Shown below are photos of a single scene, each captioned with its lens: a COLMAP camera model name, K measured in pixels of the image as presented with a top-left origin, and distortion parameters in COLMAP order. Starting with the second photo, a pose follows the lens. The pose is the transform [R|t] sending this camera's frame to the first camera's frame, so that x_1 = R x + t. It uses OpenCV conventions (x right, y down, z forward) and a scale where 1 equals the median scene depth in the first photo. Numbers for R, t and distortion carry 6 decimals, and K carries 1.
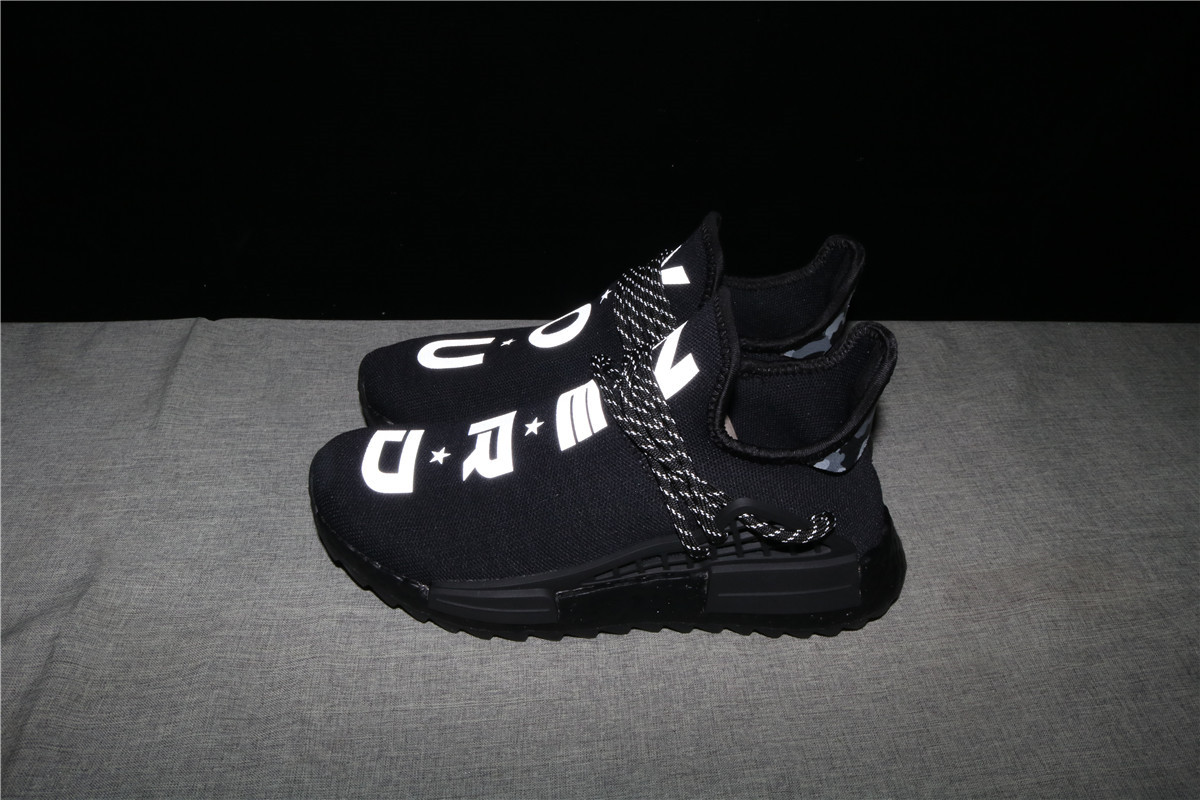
lens RADIAL K [[955.2, 0, 598.6], [0, 955.2, 407.2], [0, 0, 1]] dist [-0.138963, 0.092543]
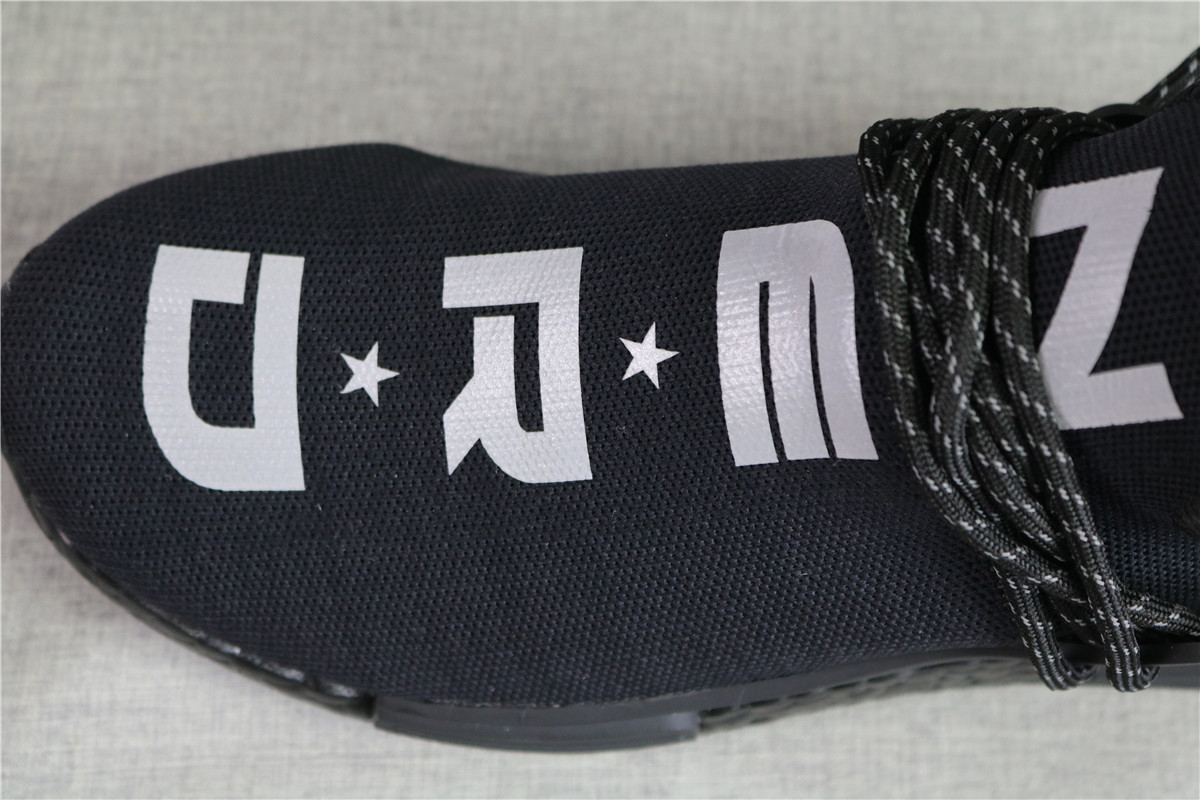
lens RADIAL K [[2249.2, 0, 598.9], [0, 2249.2, 397.9], [0, 0, 1]] dist [0.093529, 0.000000]
pose [[0.998230, -0.022123, 0.055206, -0.134387], [-0.023468, 0.706403, 0.707421, -0.561434], [-0.054648, -0.707464, 0.704633, 0.422624]]
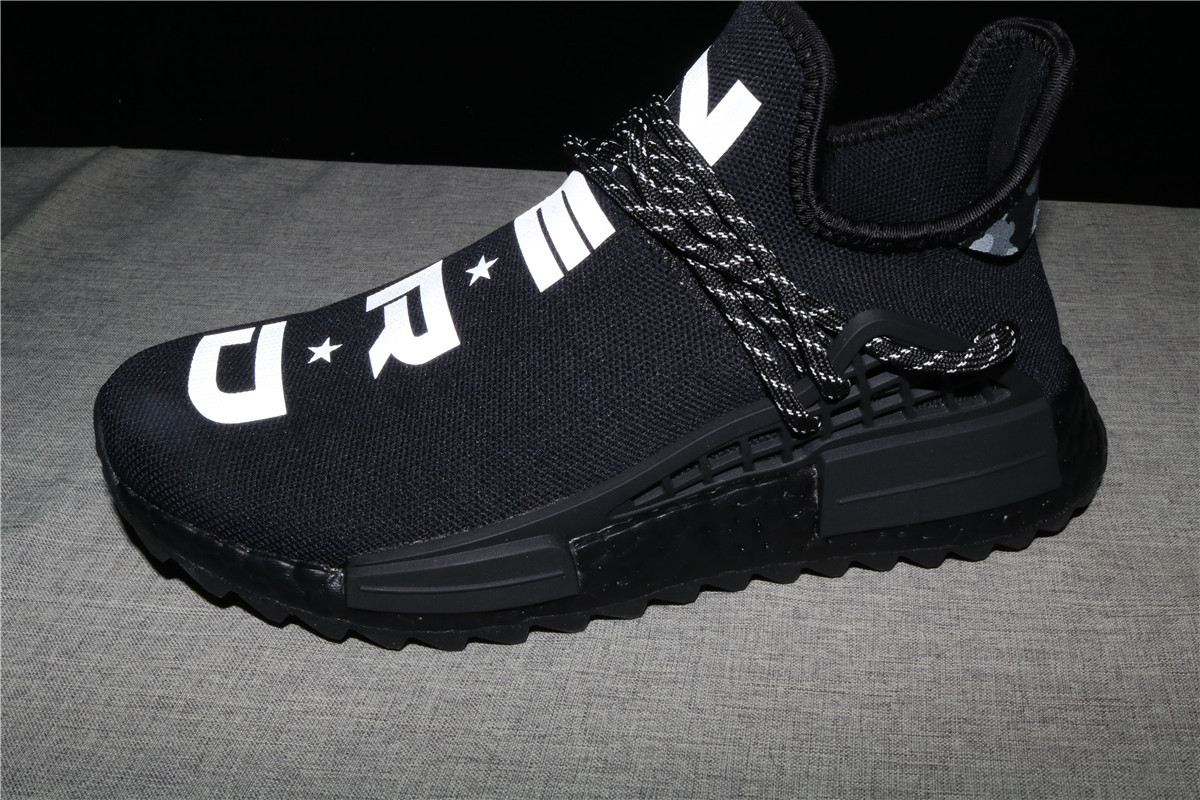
lens RADIAL K [[1266.8, 0, 599.2], [0, 1266.8, 410.9], [0, 0, 1]] dist [-0.078491, 0.000000]
pose [[0.980807, -0.152818, 0.121093, -0.106755], [0.158555, 0.986572, -0.039194, 0.150640], [-0.113478, 0.057642, 0.991867, 0.238644]]
